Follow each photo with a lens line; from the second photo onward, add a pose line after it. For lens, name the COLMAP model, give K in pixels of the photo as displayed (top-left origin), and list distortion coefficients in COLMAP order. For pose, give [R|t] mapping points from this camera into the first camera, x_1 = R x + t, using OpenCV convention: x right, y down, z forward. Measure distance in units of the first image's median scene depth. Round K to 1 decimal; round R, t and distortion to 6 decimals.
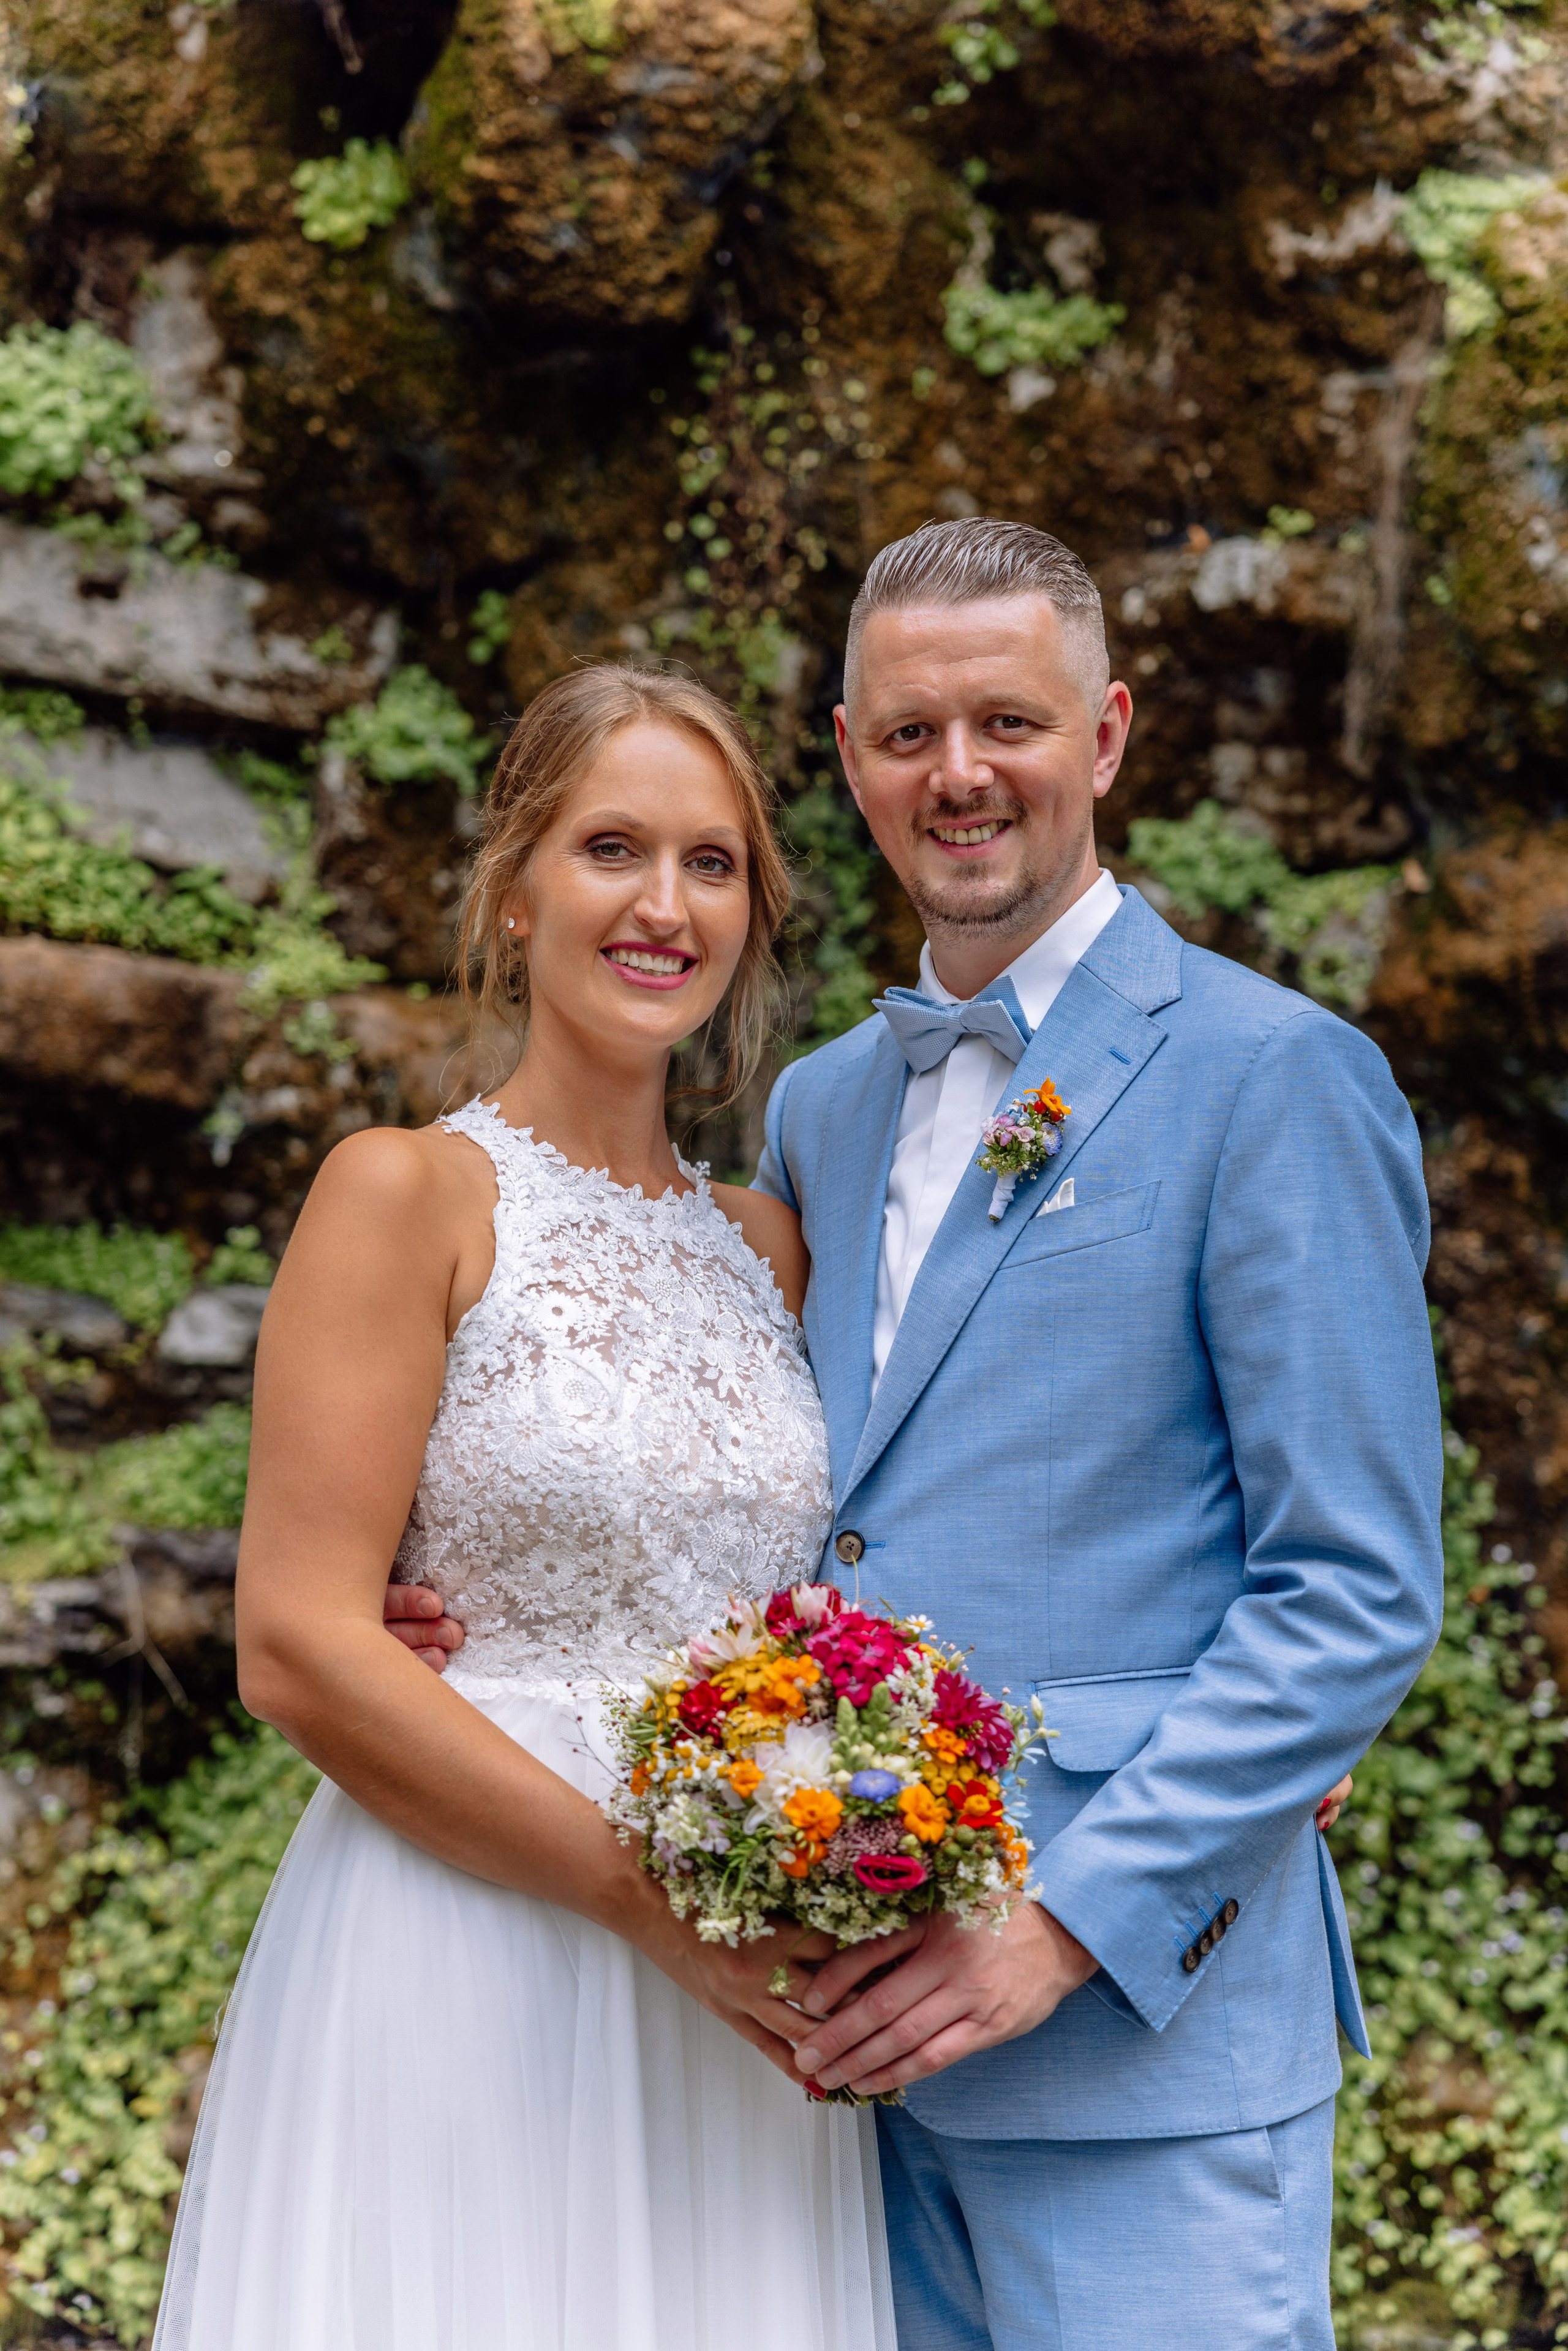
lens RADIAL K [[4084.6, 0, 784.0], [0, 4084.6, 1175.5], [0, 0, 1]] dist [0.254684, -0.216930]
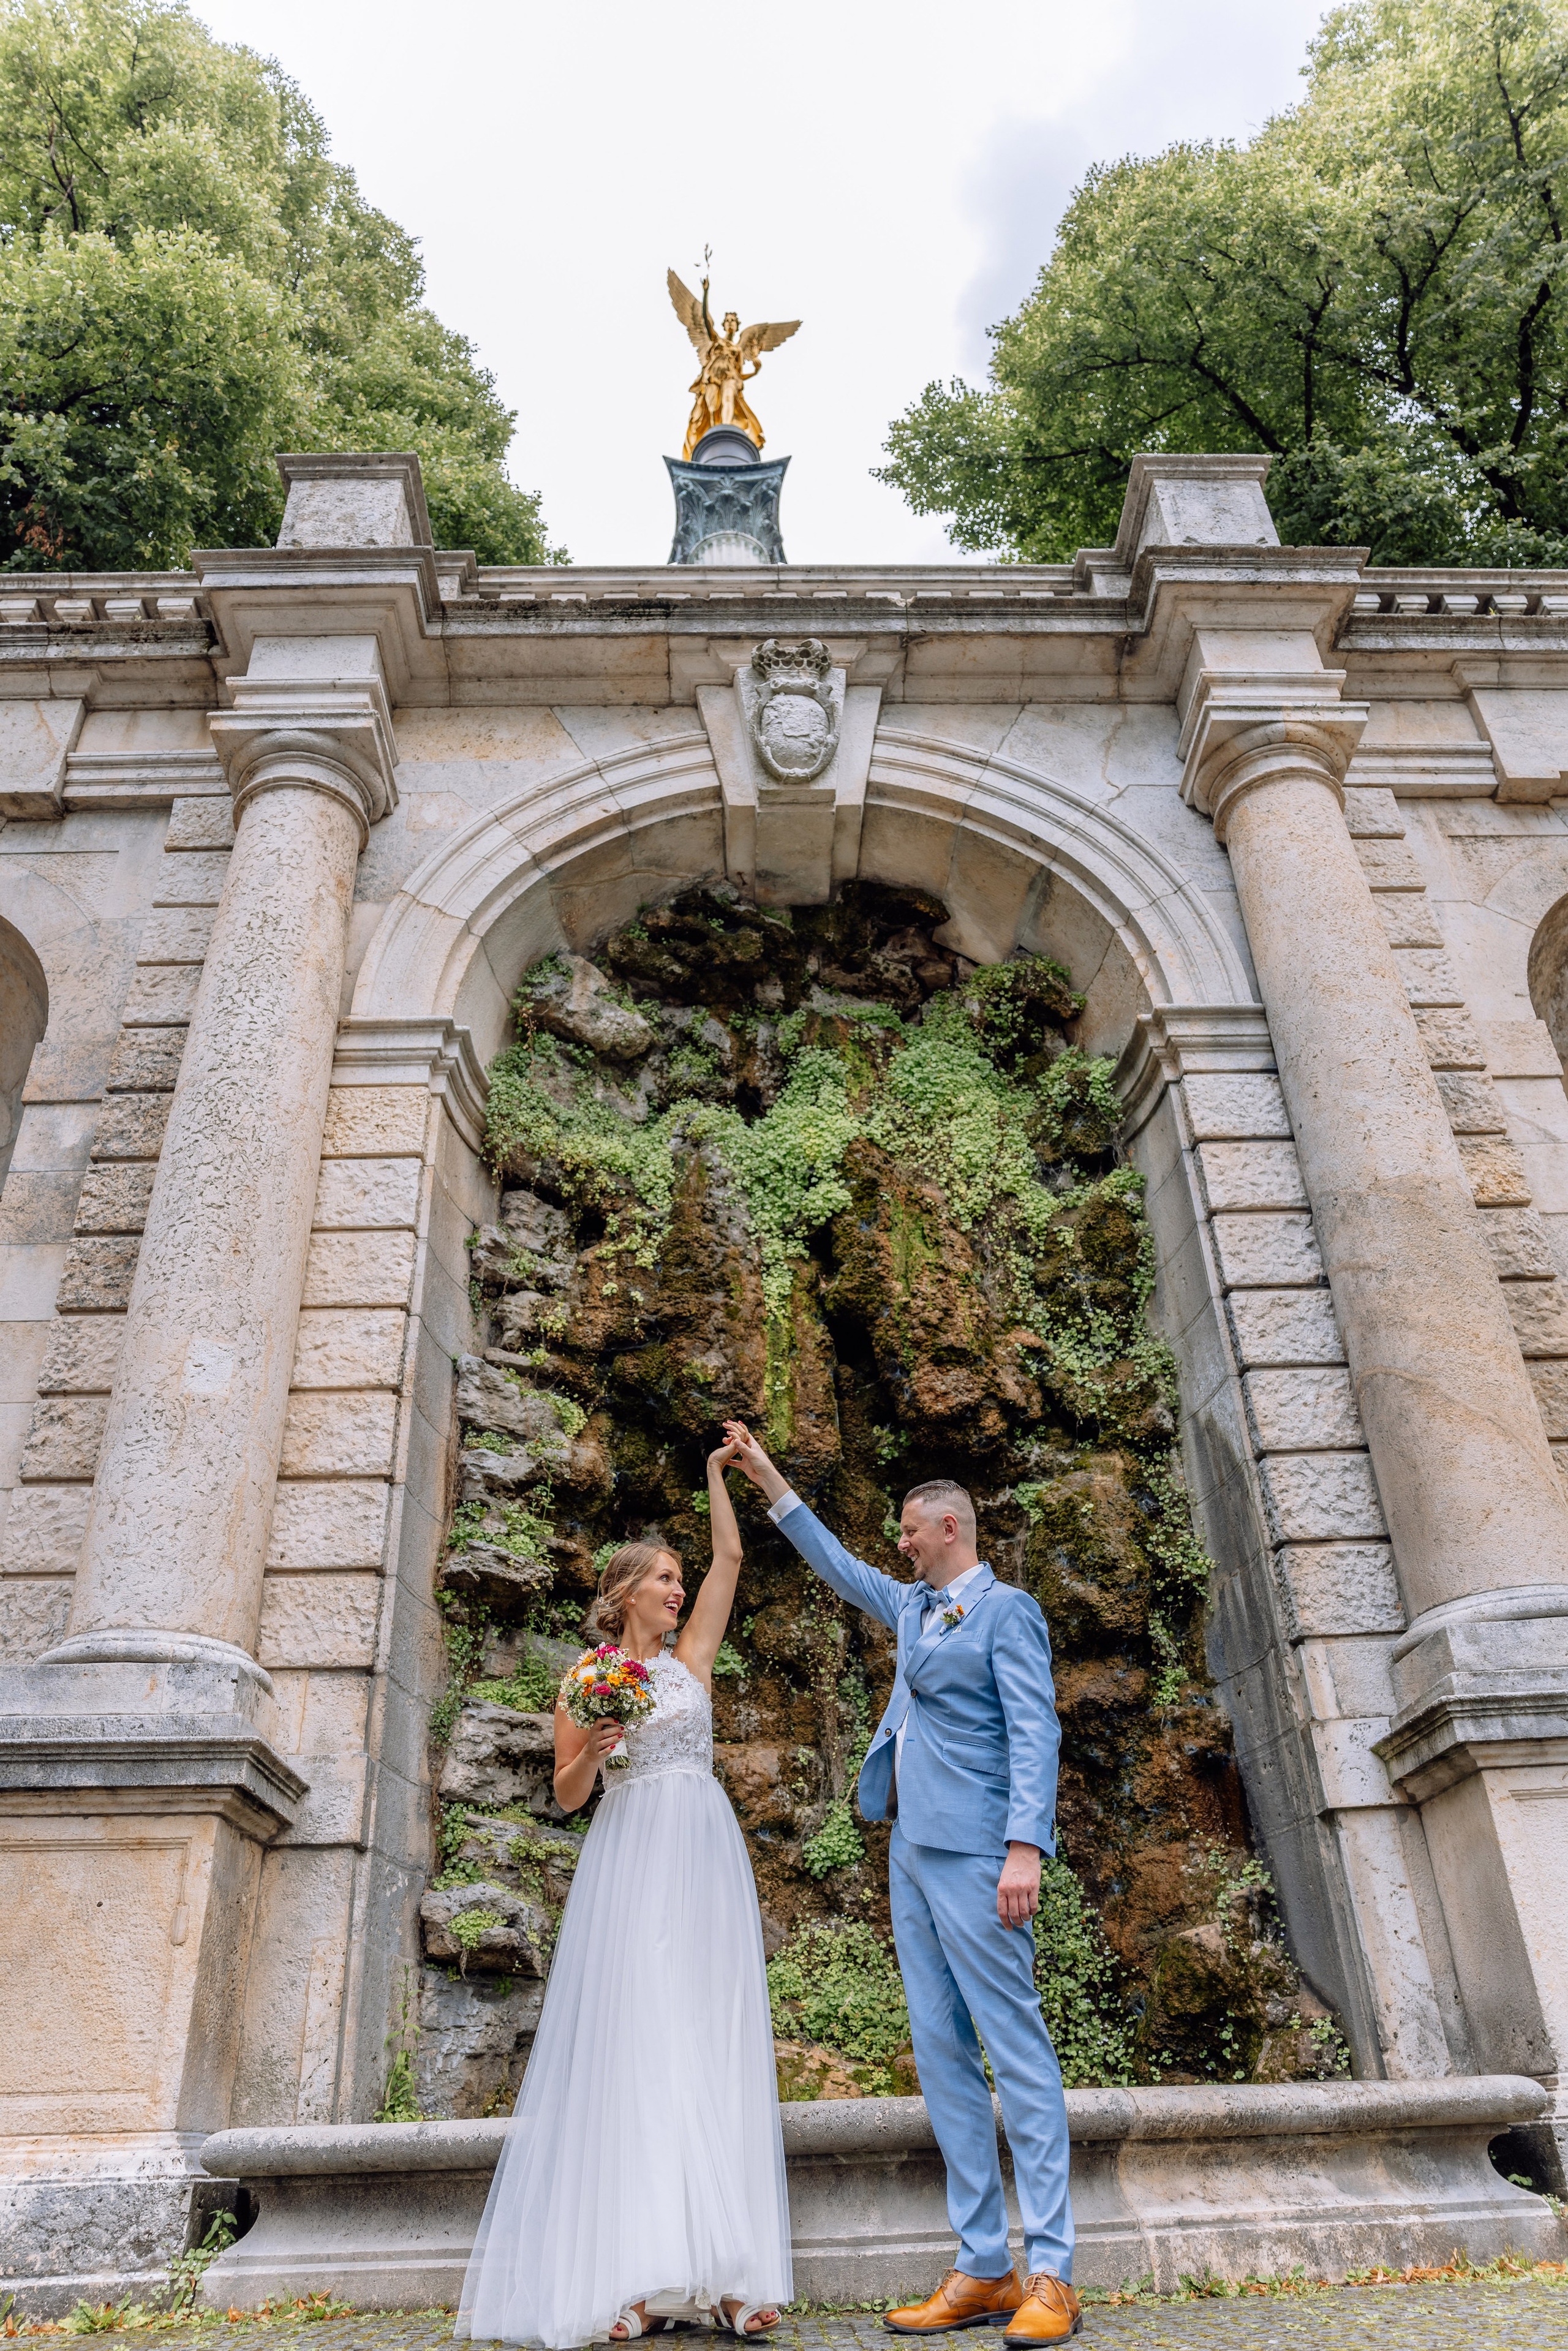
lens RADIAL K [[1614.2, 0, 784.0], [0, 1614.2, 1175.5], [0, 0, 1]] dist [-0.122664, 0.104308]
pose [[0.999281, -0.027941, 0.025633, -0.068264], [0.036837, 0.875629, -0.481578, 0.170807], [-0.008990, 0.482176, 0.876028, -0.291199]]
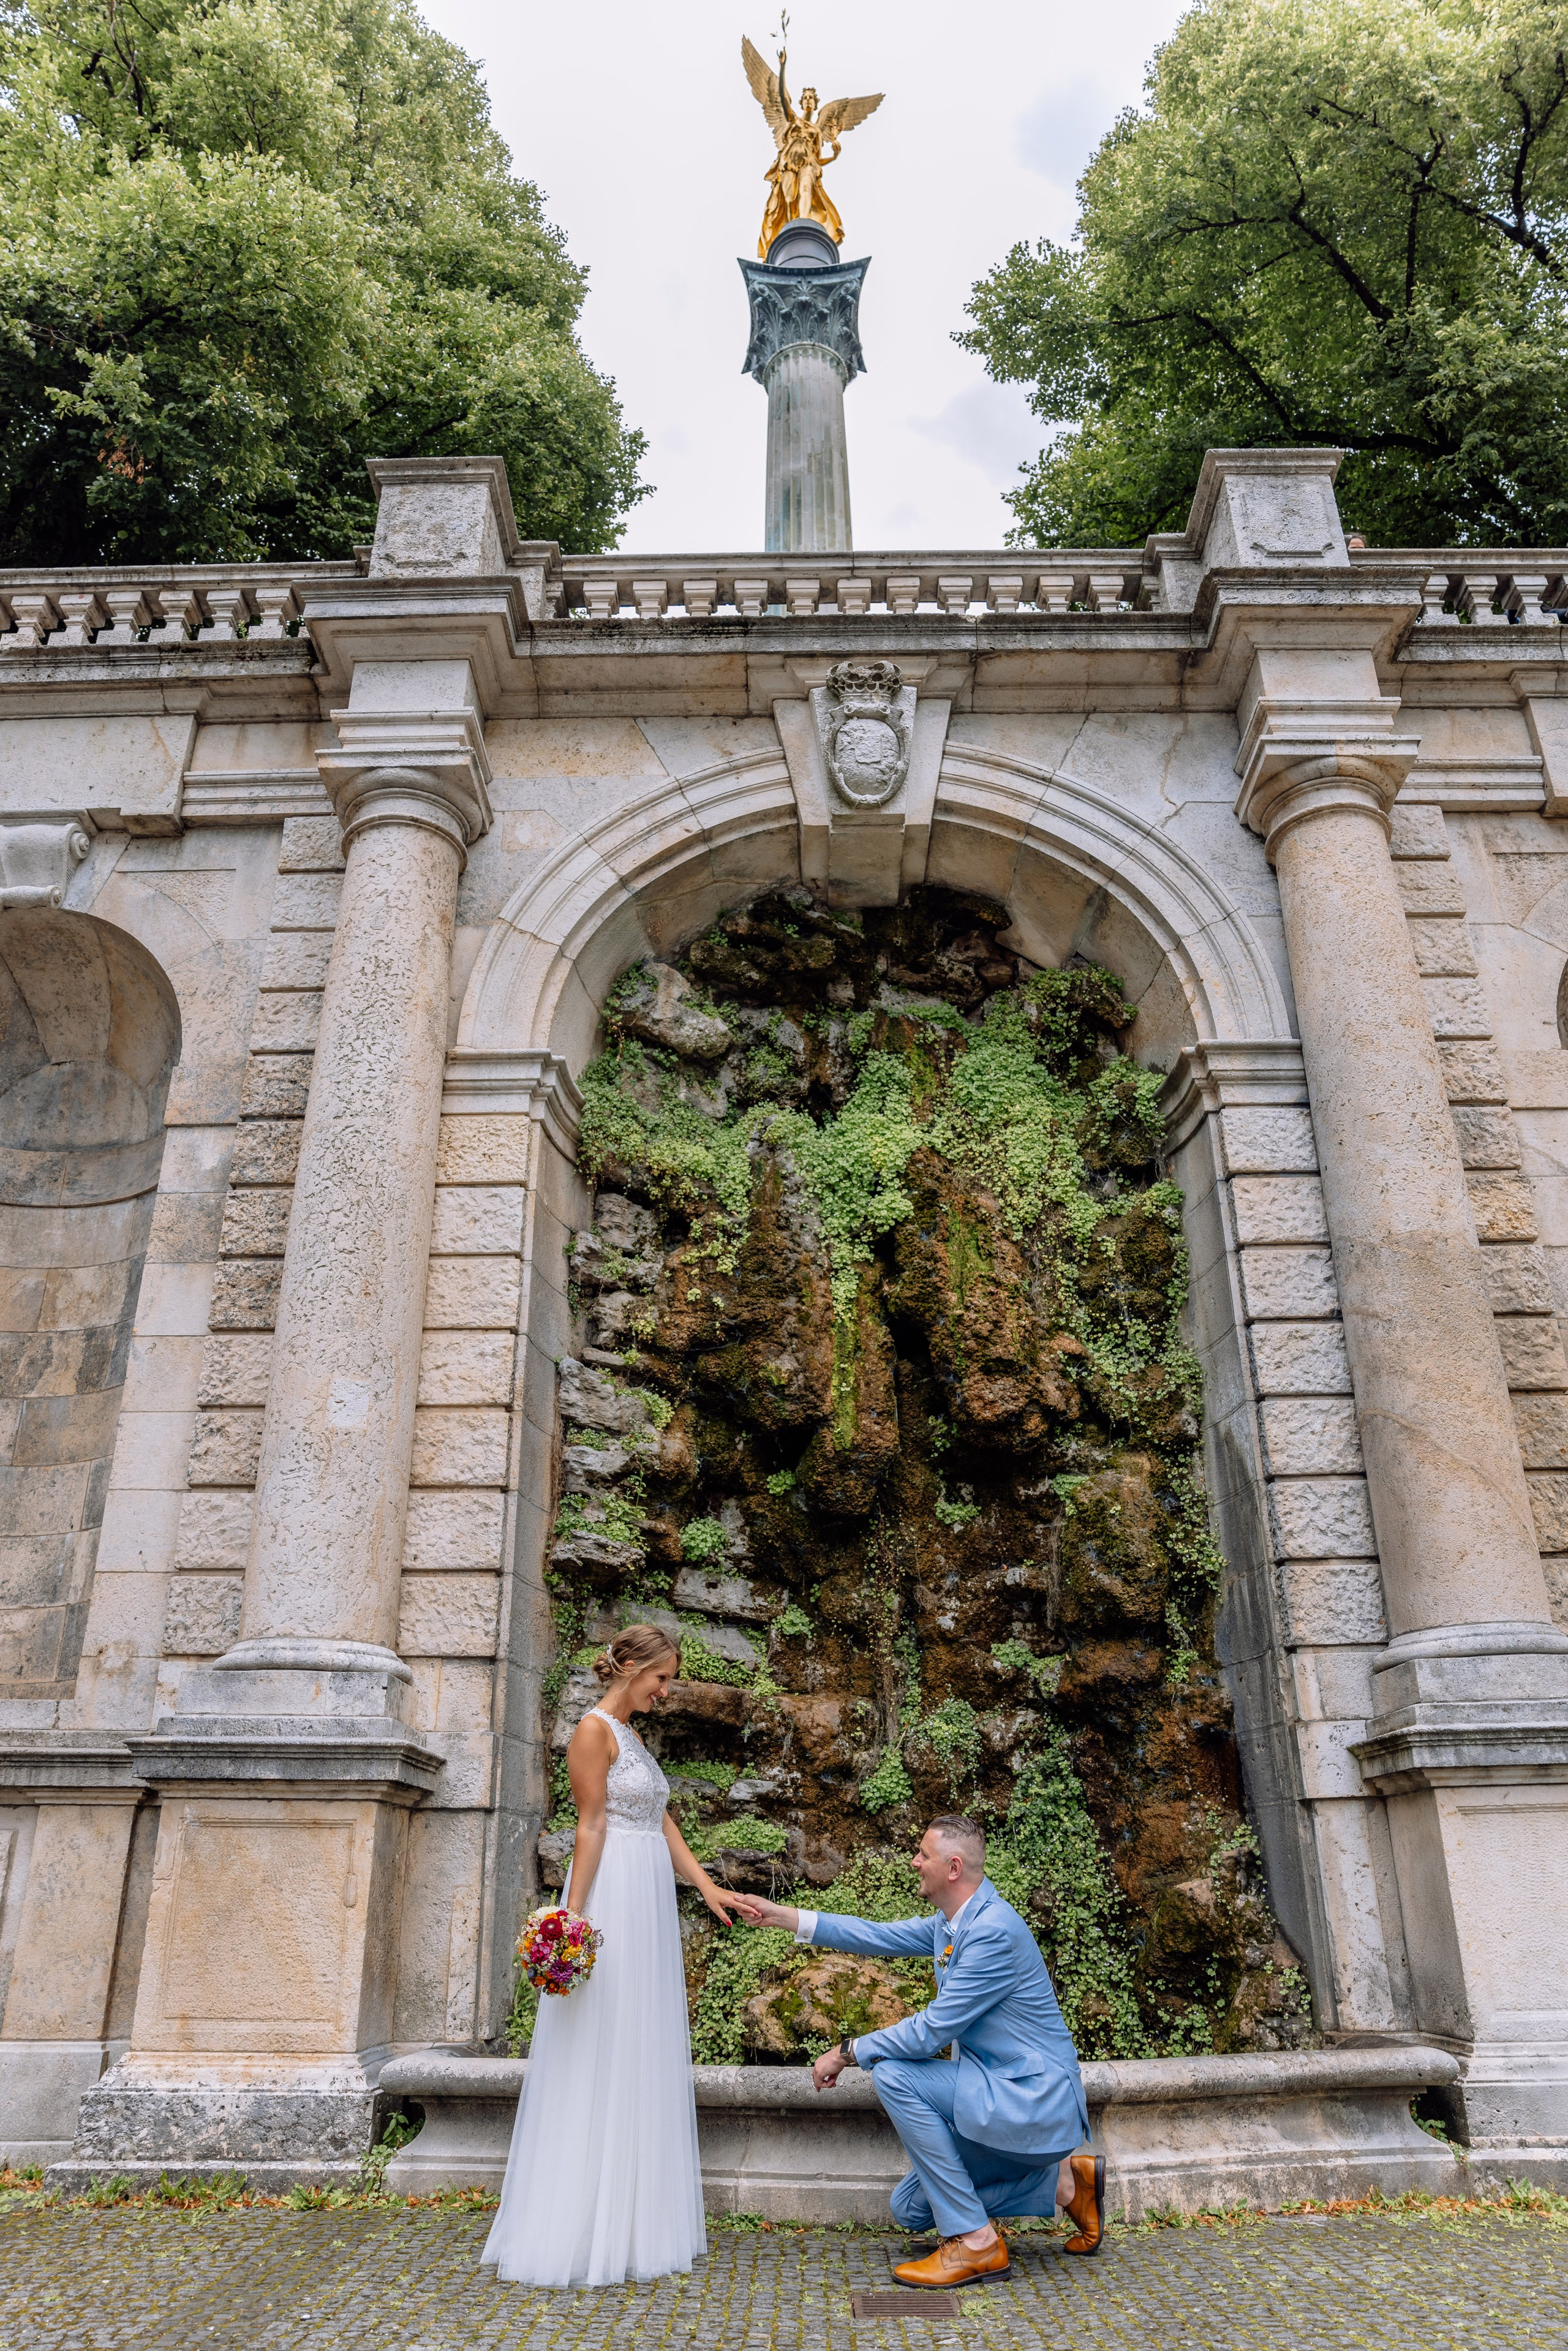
lens RADIAL K [[1604.5, 0, 784.0], [0, 1604.5, 1175.5], [0, 0, 1]] dist [-0.123966, 0.108595]
pose [[0.999554, -0.019251, -0.022839, -0.061845], [0.009793, 0.933558, -0.358293, 0.030529], [0.028219, 0.357909, 0.933330, -0.497078]]
